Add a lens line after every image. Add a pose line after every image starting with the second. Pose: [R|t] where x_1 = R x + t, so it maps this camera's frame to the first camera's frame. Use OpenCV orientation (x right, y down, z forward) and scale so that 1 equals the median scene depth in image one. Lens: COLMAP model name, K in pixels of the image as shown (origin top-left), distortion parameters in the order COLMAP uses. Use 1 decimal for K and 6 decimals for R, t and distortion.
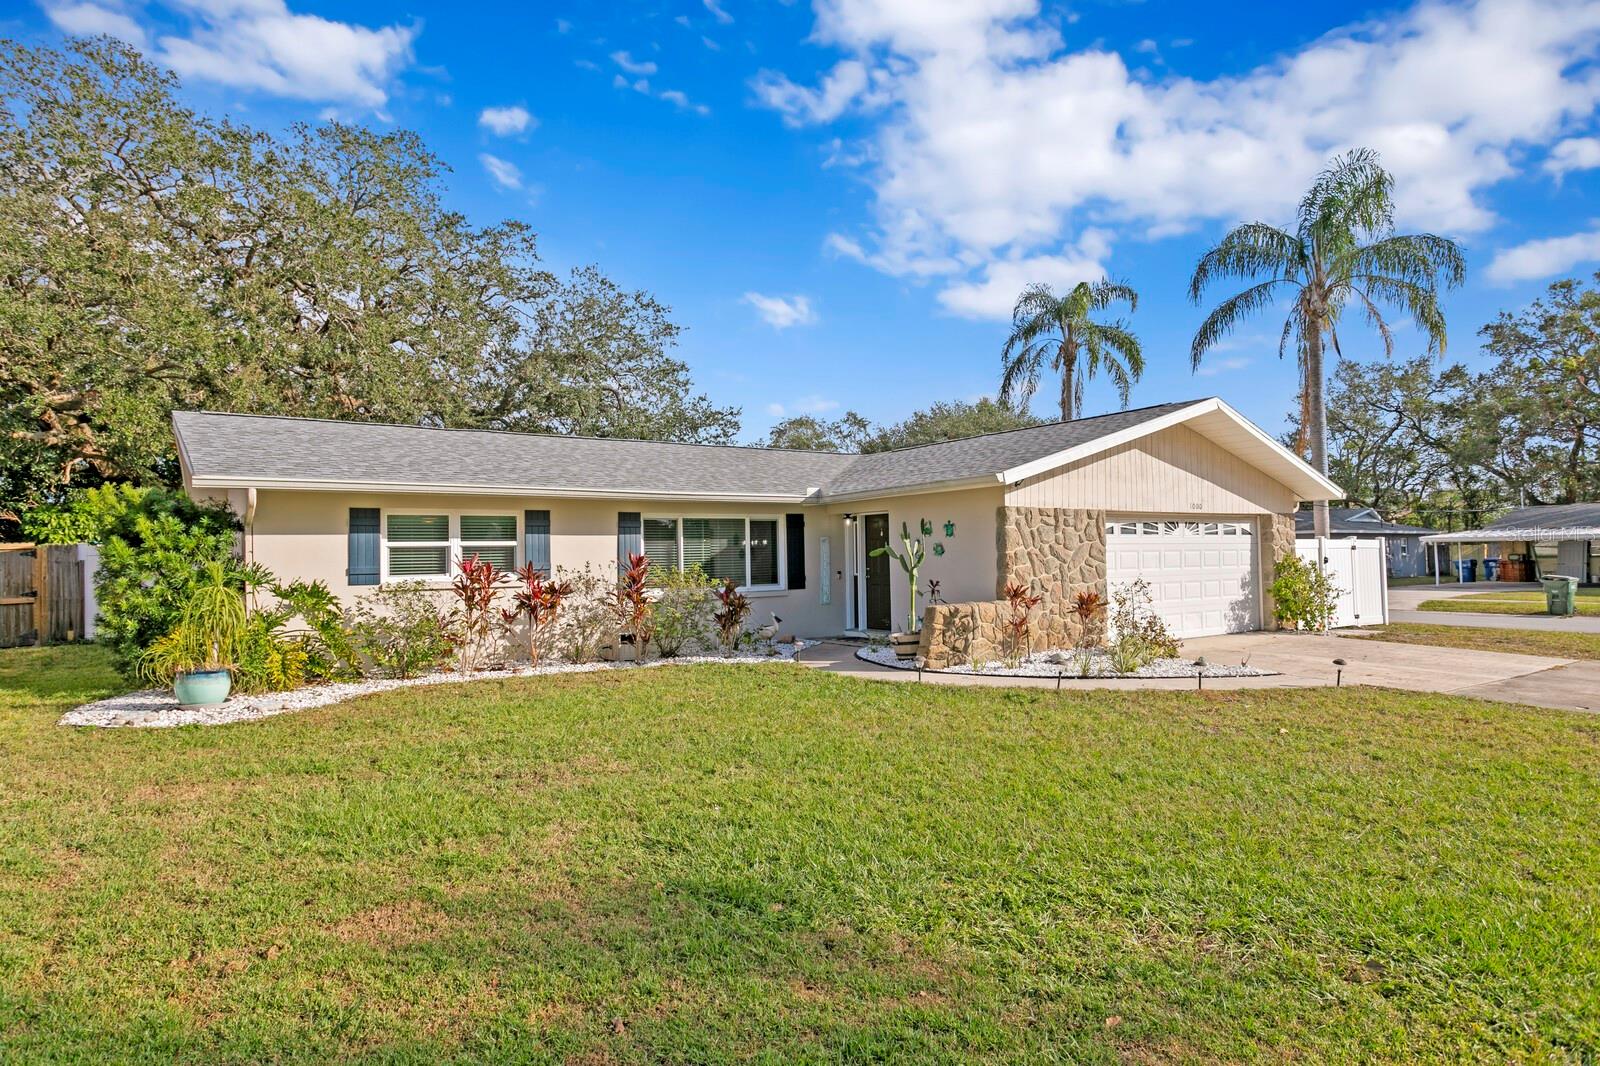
lens RADIAL K [[889.0, 0, 800.0], [0, 889.0, 533.0], [0, 0, 1]] dist [-0.001812, -0.000192]
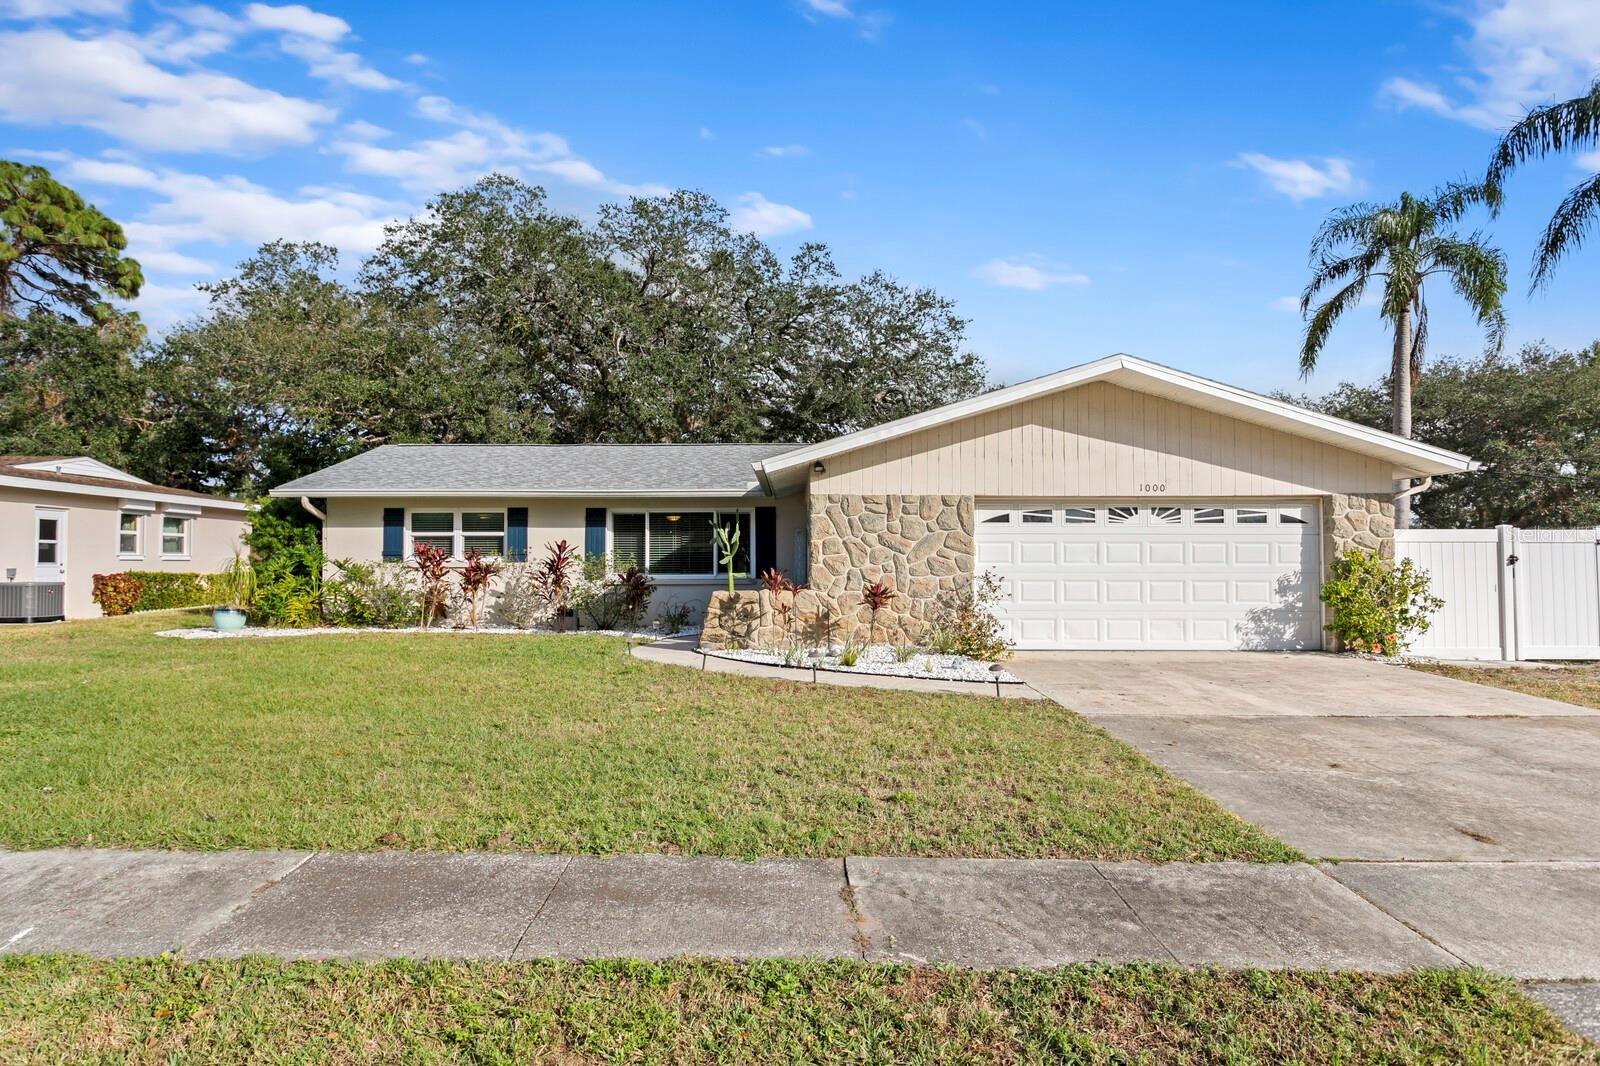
lens RADIAL K [[933.2, 0, 800.0], [0, 933.2, 533.0], [0, 0, 1]] dist [-0.000083, 0.001130]
pose [[0.822220, -0.003511, -0.569160, 0.747605], [0.002532, 0.999994, -0.002511, 0.014040], [0.569165, 0.000624, 0.822223, 0.129133]]
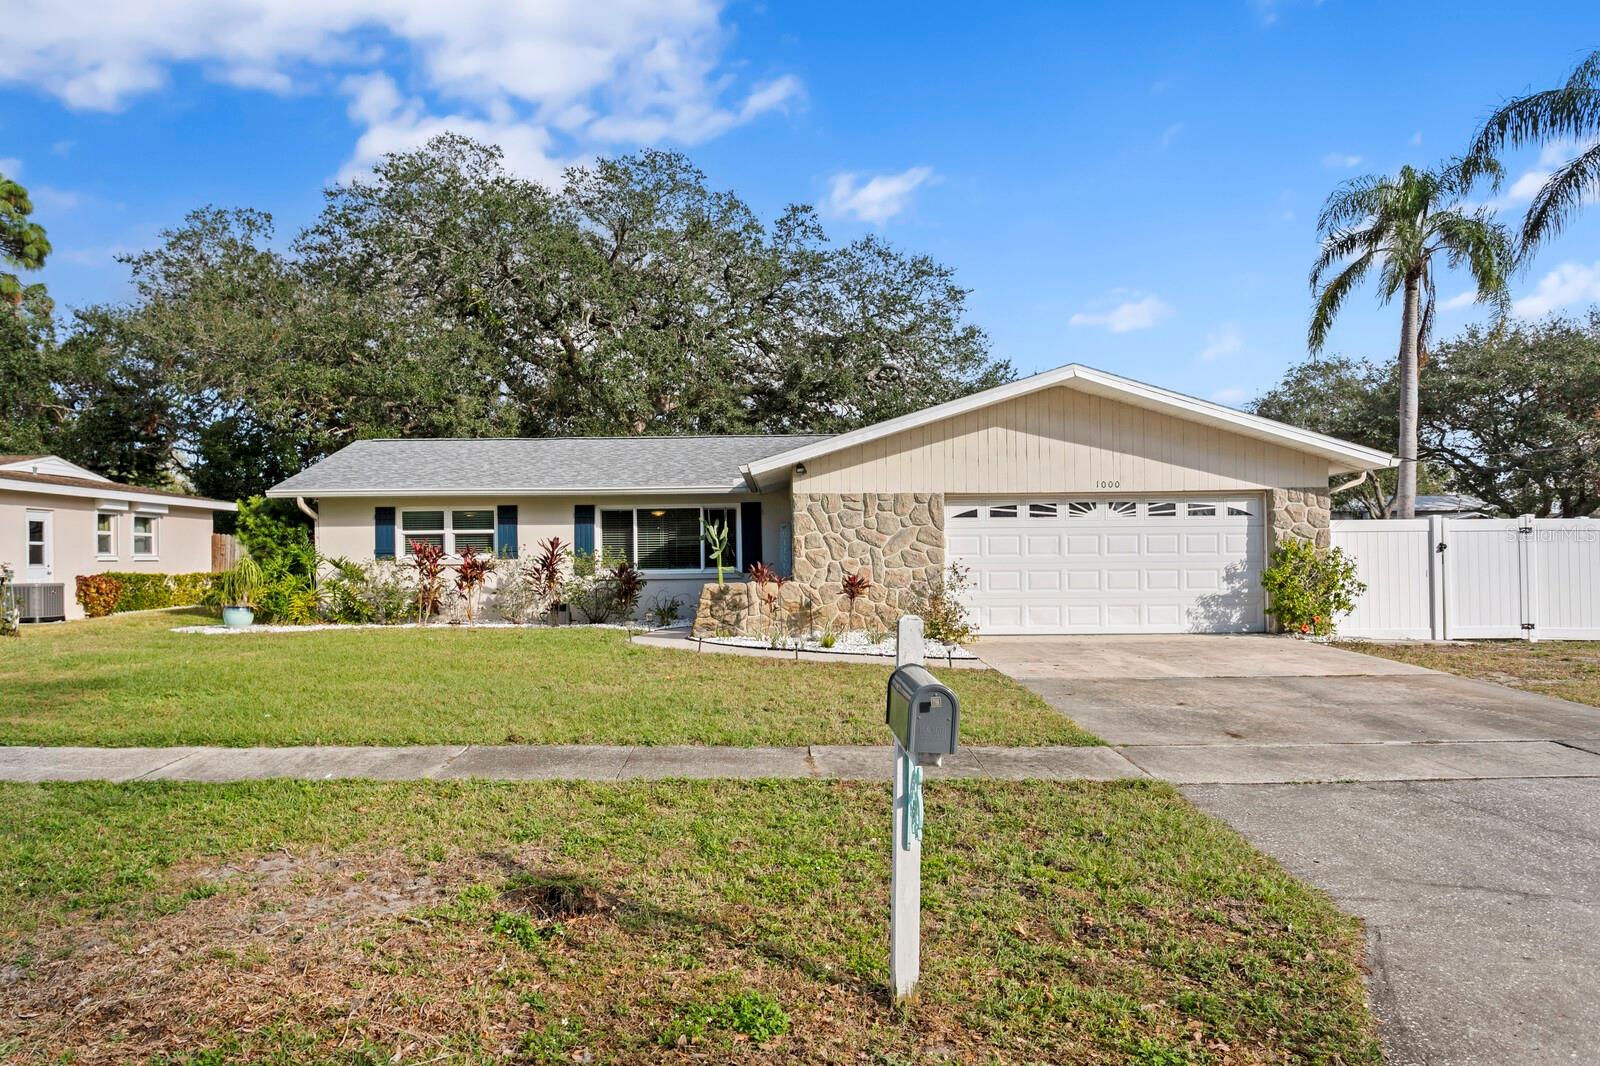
lens RADIAL K [[1146.9, 0, 800.0], [0, 1146.9, 533.0], [0, 0, 1]] dist [0.005487, -0.001395]
pose [[0.827165, -0.005427, -0.561933, 0.934761], [0.012431, 0.999885, 0.008641, 0.004983], [0.561822, -0.014132, 0.827138, -0.129435]]
